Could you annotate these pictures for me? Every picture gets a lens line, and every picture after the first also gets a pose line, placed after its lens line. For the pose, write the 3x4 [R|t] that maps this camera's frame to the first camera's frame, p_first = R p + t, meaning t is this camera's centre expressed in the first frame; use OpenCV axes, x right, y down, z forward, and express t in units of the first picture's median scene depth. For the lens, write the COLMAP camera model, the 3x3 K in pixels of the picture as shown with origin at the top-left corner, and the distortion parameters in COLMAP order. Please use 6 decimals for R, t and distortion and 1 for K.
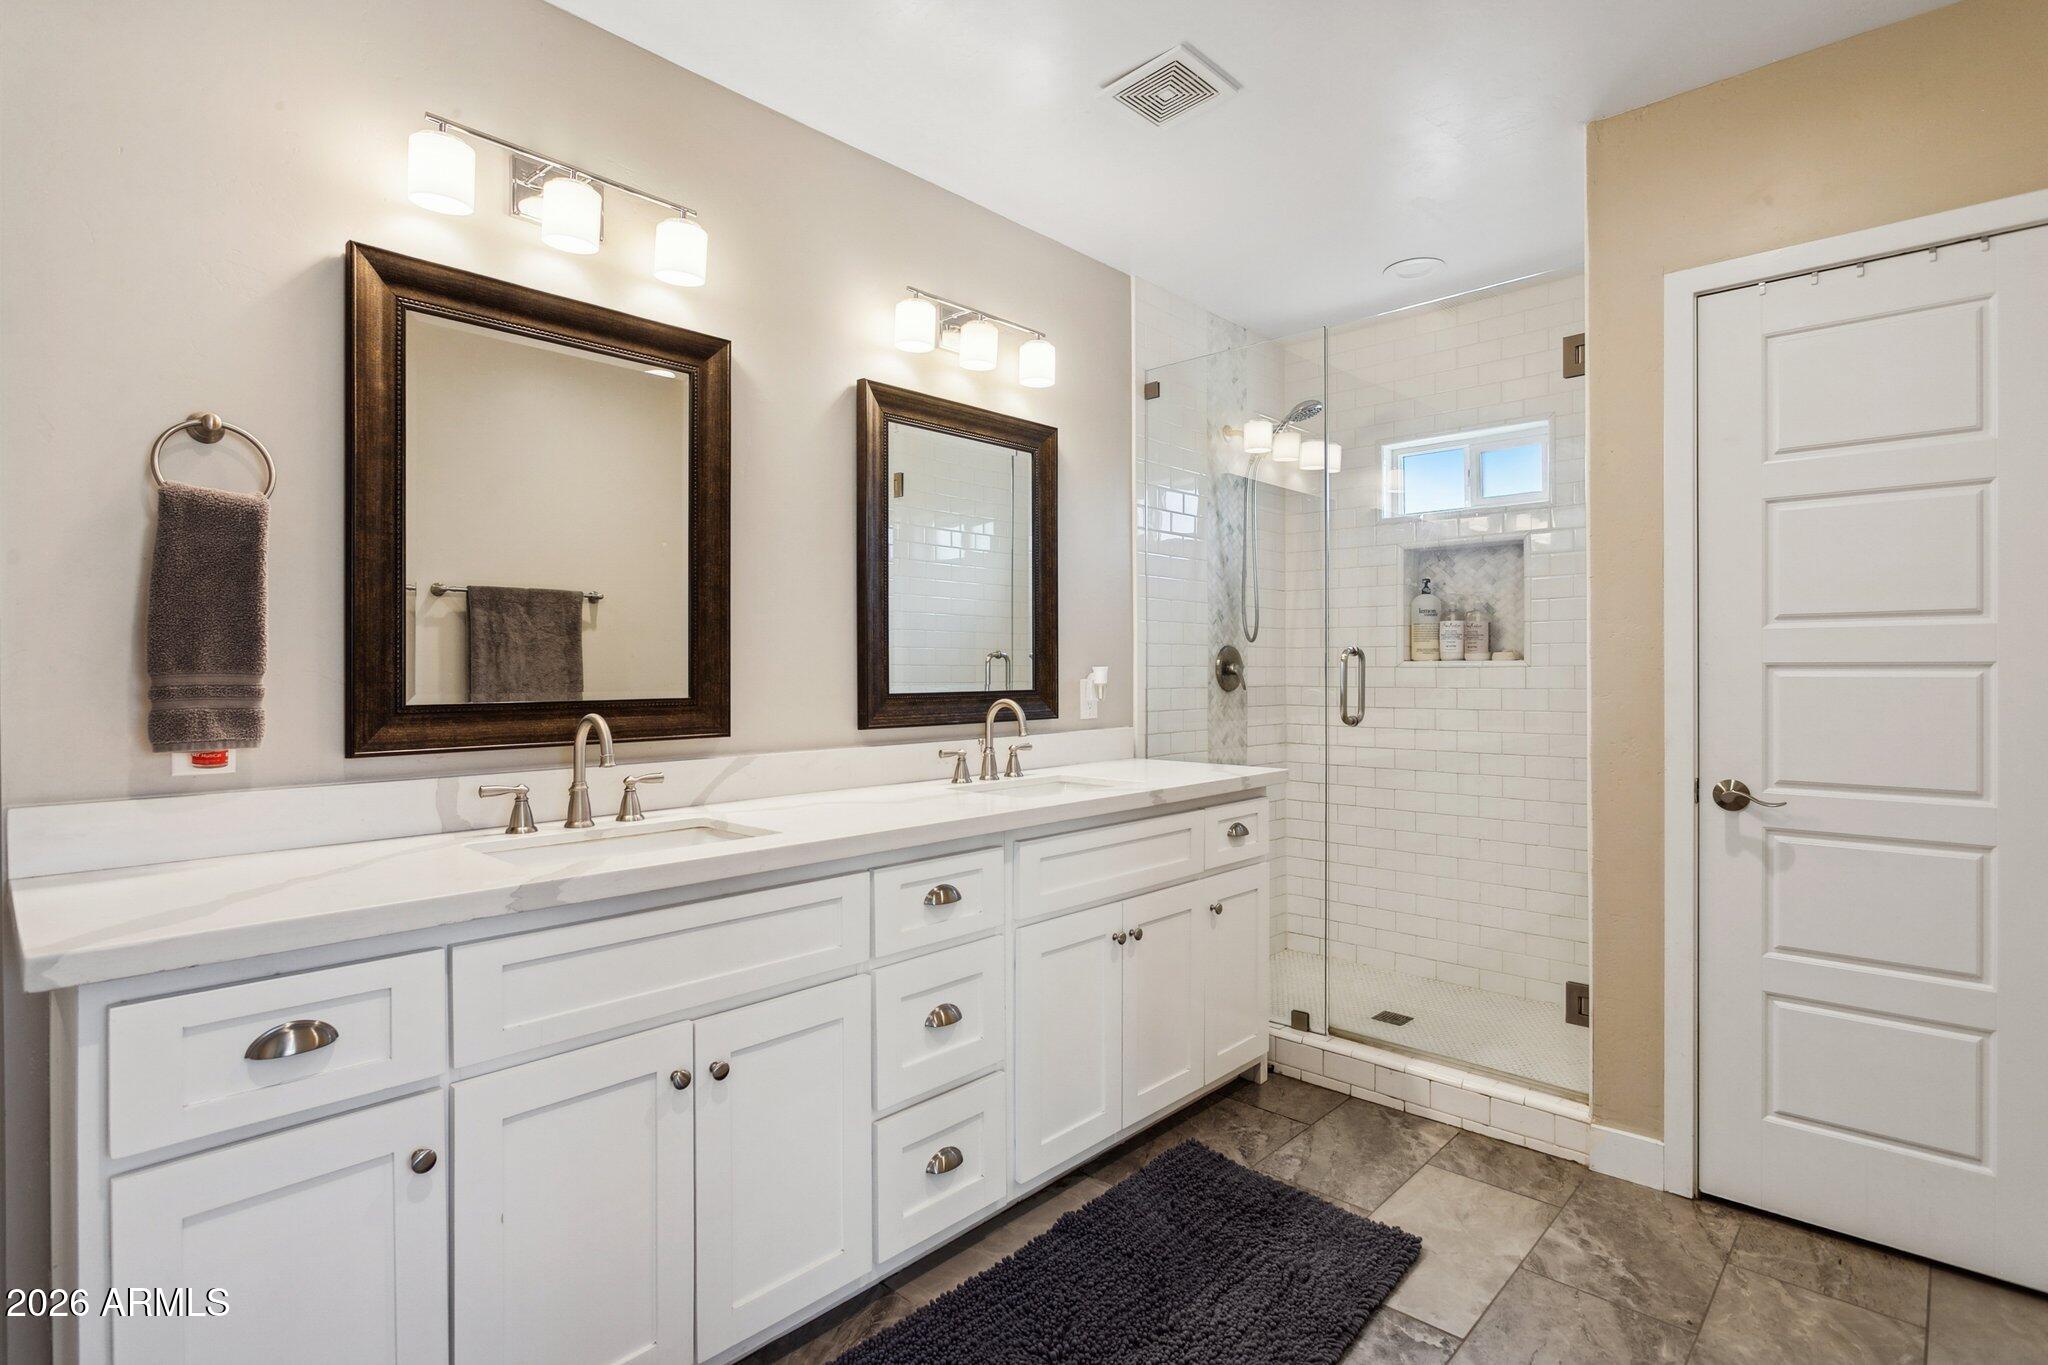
lens RADIAL K [[1013.0, 0, 1030.8], [0, 1013.0, 667.9], [0, 0, 1]] dist [-0.002628, 0.003980]
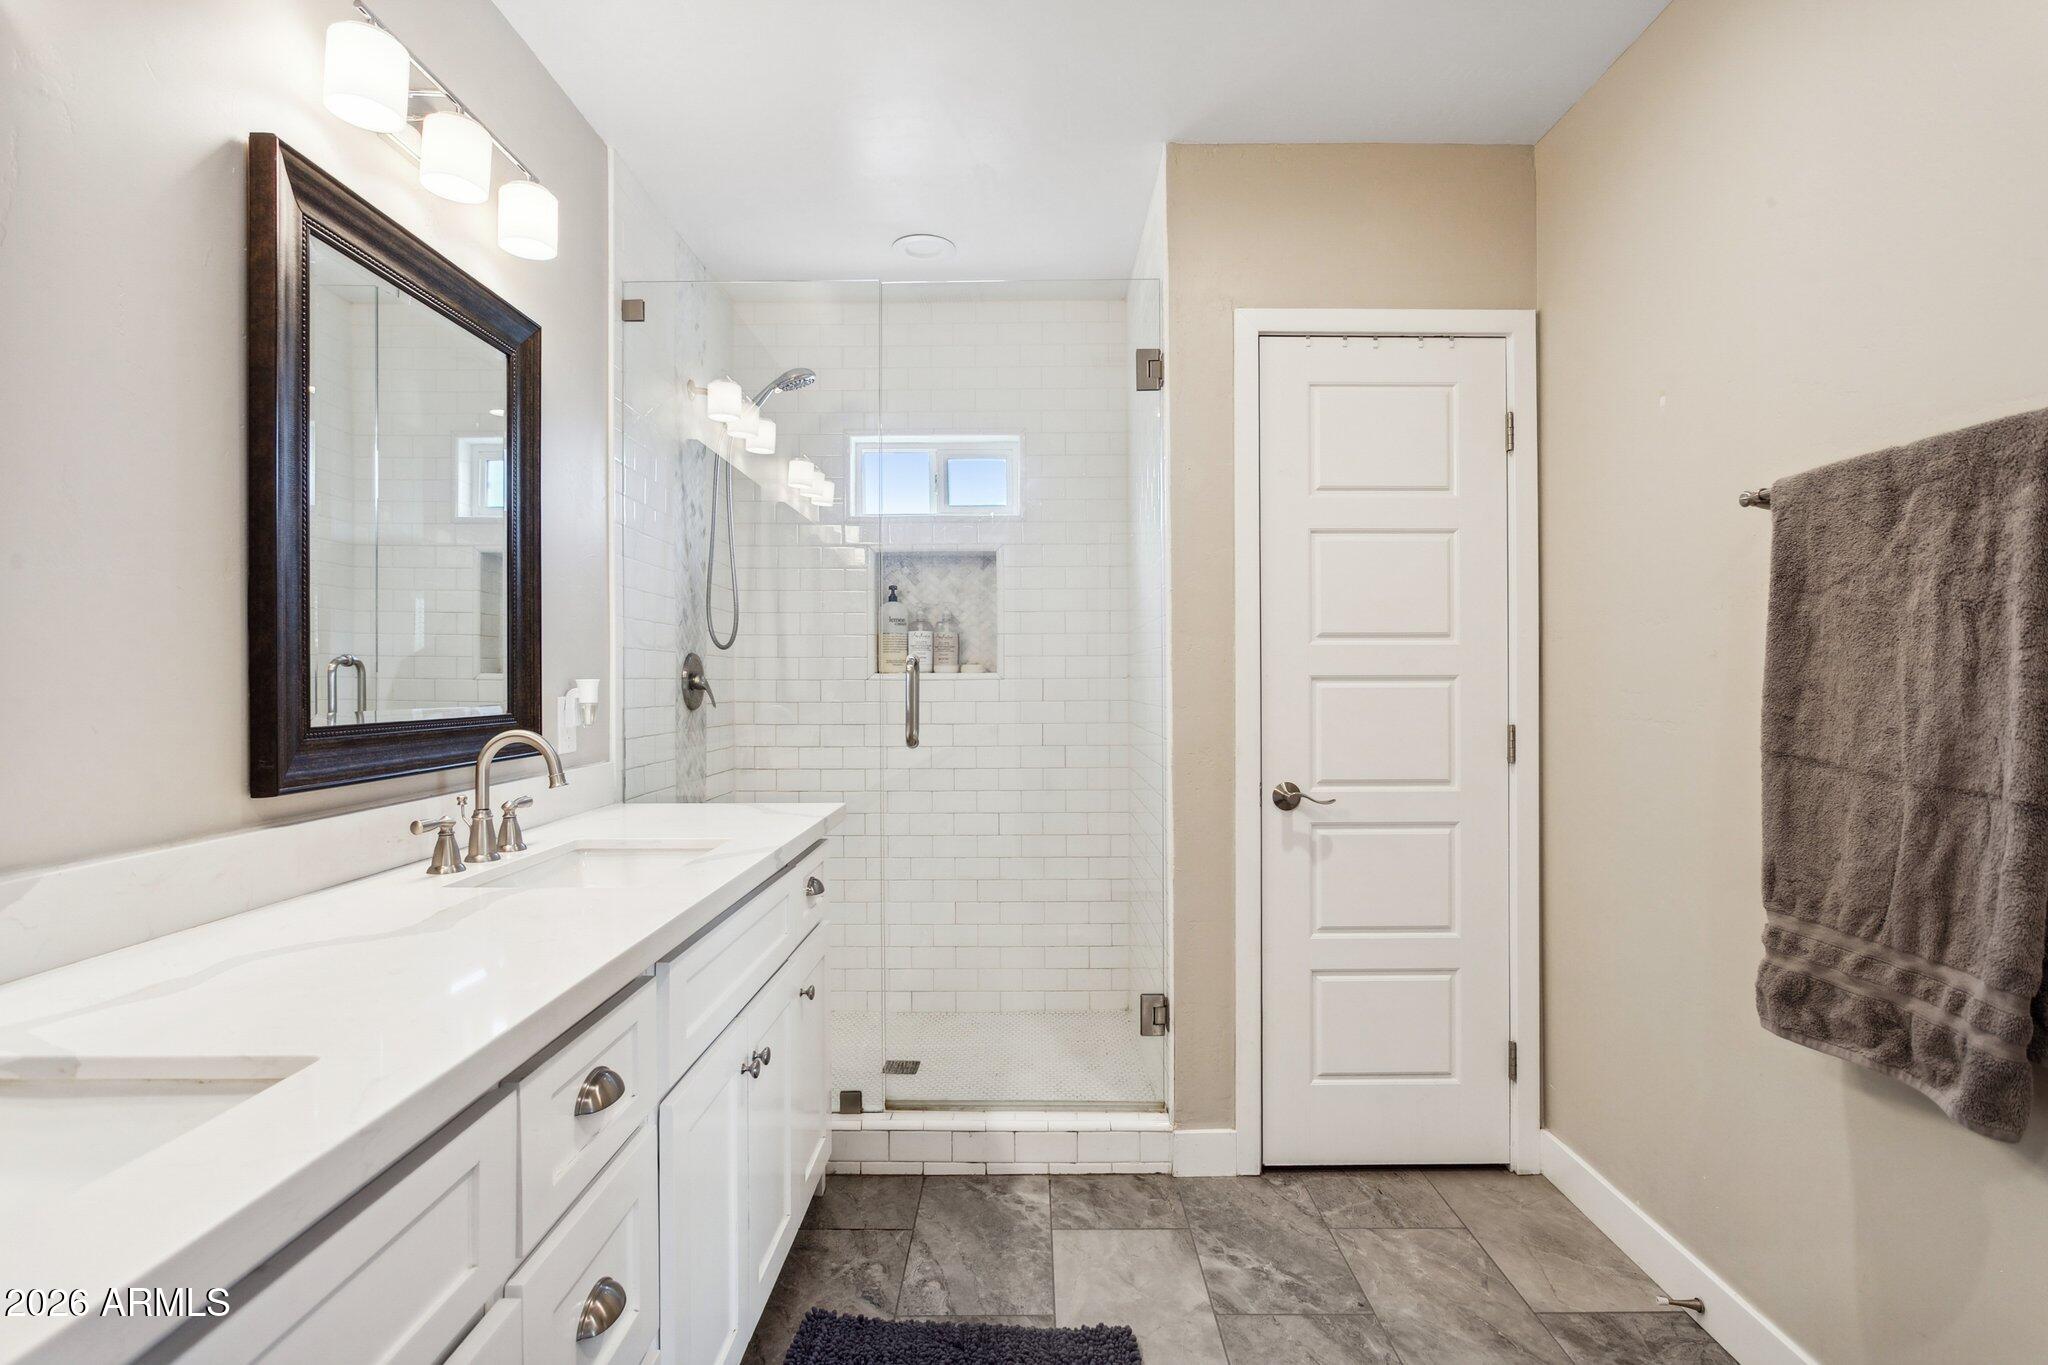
lens RADIAL K [[1013.0, 0, 1028.0], [0, 1013.0, 678.4], [0, 0, 1]] dist [-0.002628, 0.003980]
pose [[0.736138, 0.000901, 0.676831, -0.227251], [0.001253, 0.999996, -0.002693, 0.000741], [-0.676831, 0.002830, 0.736133, 0.335813]]
